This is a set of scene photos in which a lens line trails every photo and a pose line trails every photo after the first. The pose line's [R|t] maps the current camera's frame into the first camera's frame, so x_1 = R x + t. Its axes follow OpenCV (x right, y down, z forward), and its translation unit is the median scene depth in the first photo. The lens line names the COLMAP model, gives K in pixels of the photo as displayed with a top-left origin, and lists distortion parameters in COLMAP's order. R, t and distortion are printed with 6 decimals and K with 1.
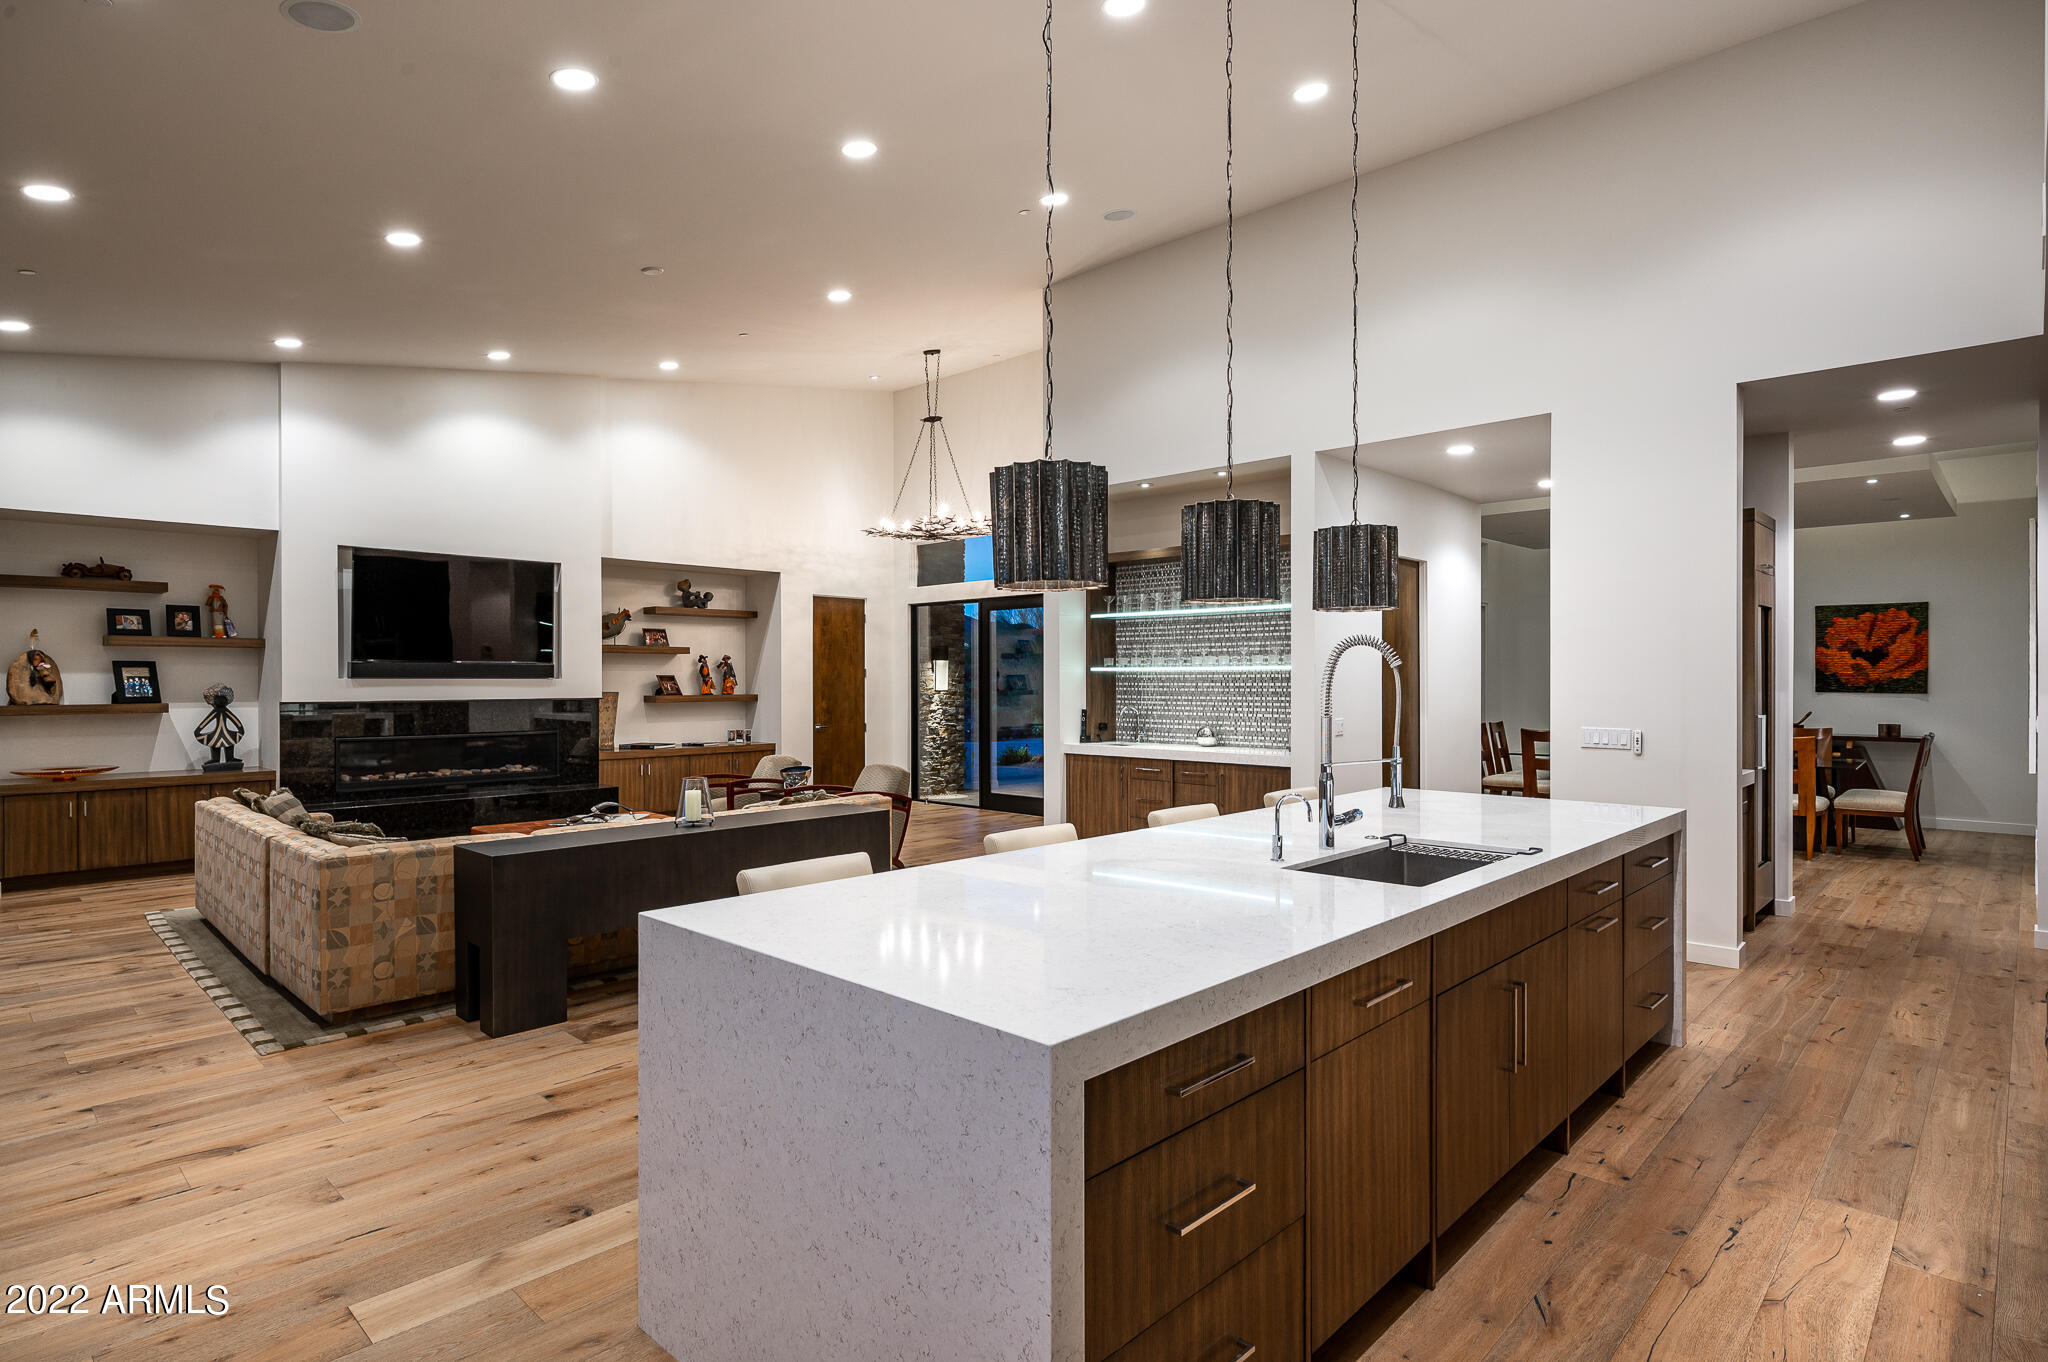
lens RADIAL K [[1088.1, 0, 1035.9], [0, 1088.1, 680.3], [0, 0, 1]] dist [-0.001186, 0.000339]
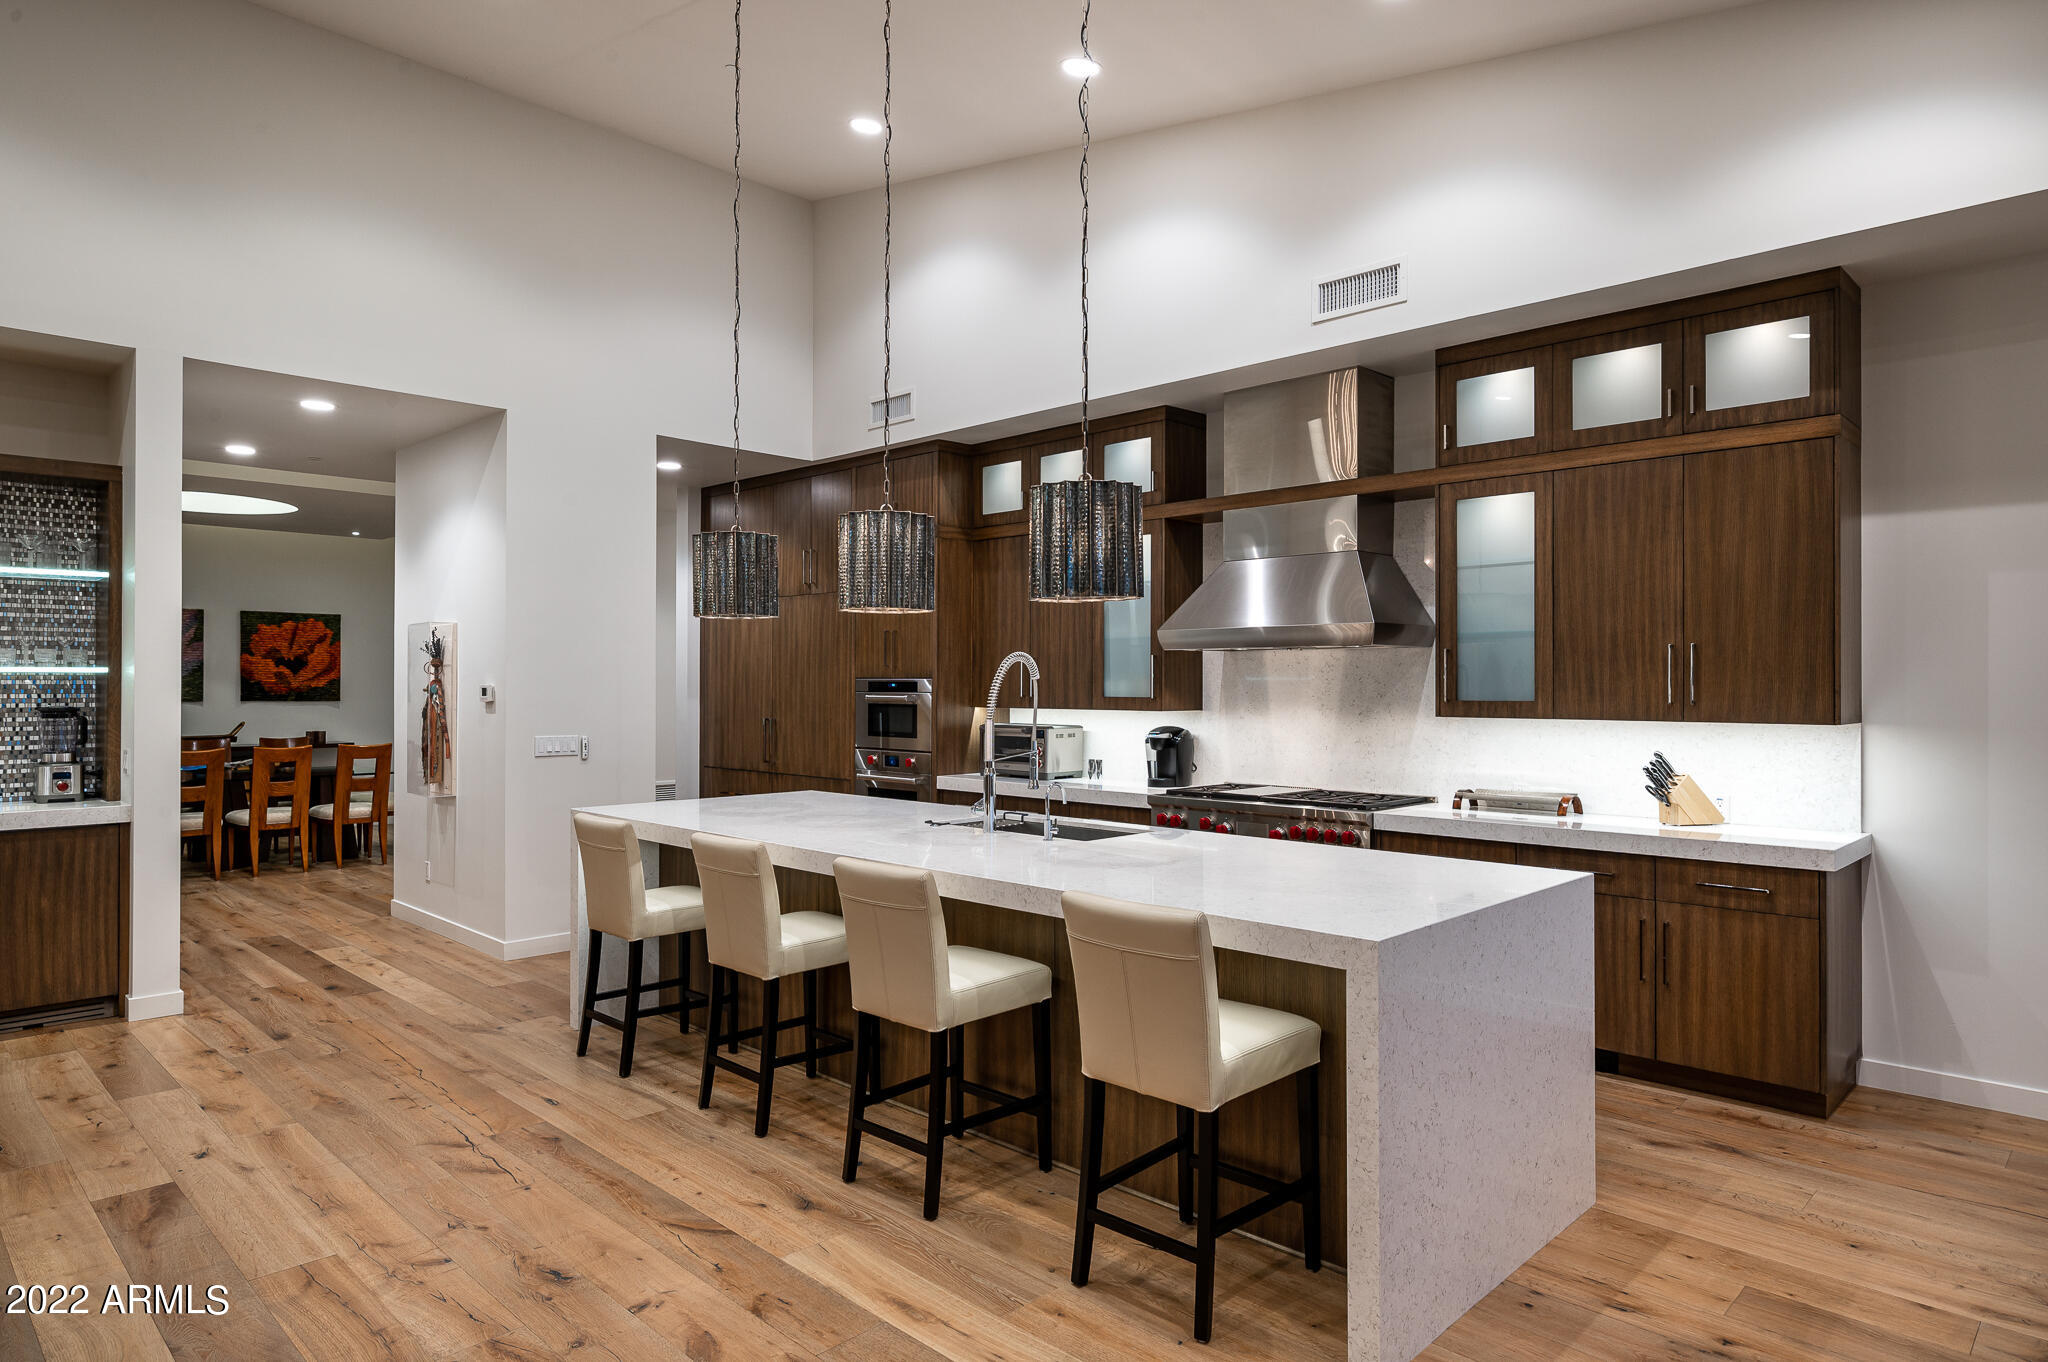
lens RADIAL K [[1168.3, 0, 1036.6], [0, 1168.3, 680.3], [0, 0, 1]] dist [0.015373, -0.000634]
pose [[0.016803, 0.005350, 0.999845, -0.311183], [0.001123, 0.999985, -0.005370, -0.001045], [-0.999858, 0.001213, 0.016797, 0.294566]]
